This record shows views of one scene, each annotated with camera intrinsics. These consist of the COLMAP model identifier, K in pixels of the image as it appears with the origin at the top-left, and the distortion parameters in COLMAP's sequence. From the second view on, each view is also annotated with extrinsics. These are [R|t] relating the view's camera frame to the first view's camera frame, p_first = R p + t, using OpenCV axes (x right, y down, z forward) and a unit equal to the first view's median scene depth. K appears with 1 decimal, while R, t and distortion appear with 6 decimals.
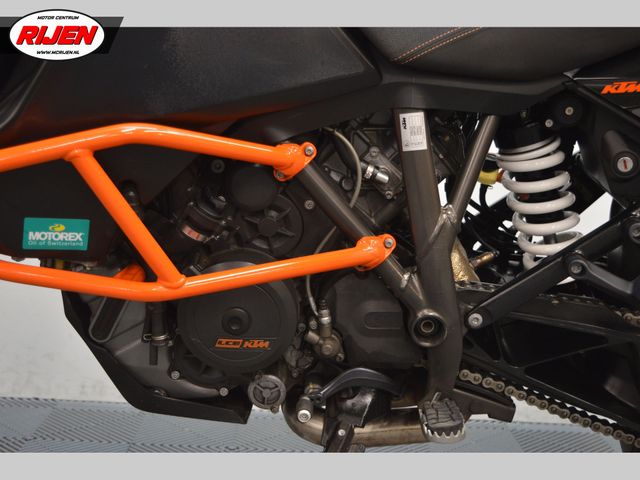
lens RADIAL K [[961.2, 0, 323.6], [0, 961.2, 240.3], [0, 0, 1]] dist [-0.035998, 0.000000]
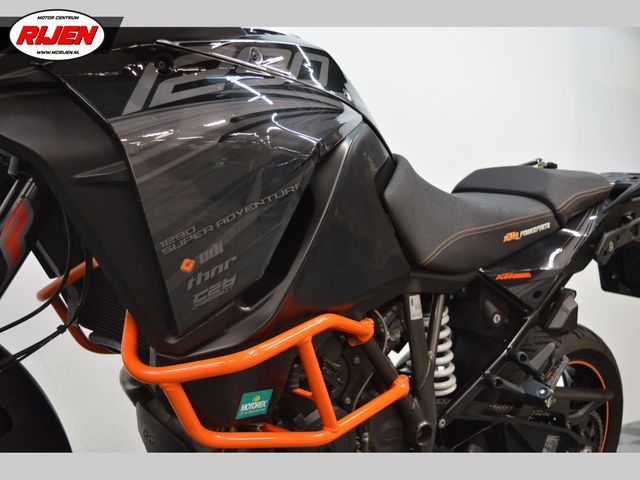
lens RADIAL K [[679.6, 0, 322.9], [0, 679.6, 239.6], [0, 0, 1]] dist [-0.060904, 0.000000]
pose [[0.799097, 0.009199, 0.601132, -0.675135], [0.091666, 0.986328, -0.136946, -0.081248], [-0.594173, 0.164536, 0.787329, 0.191285]]
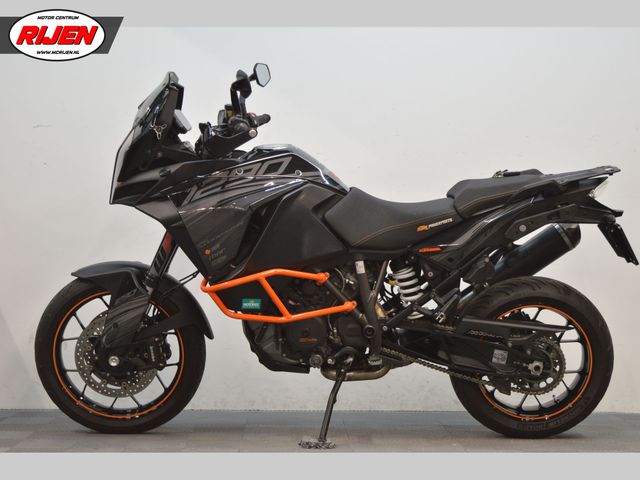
lens RADIAL K [[1243.8, 0, 318.6], [0, 1243.8, 240.8], [0, 0, 1]] dist [0.046721, 0.000000]
pose [[0.998750, -0.049896, -0.002903, -0.024641], [0.049023, 0.989284, -0.137529, 0.340232], [0.009734, 0.137214, 0.990494, -2.924863]]
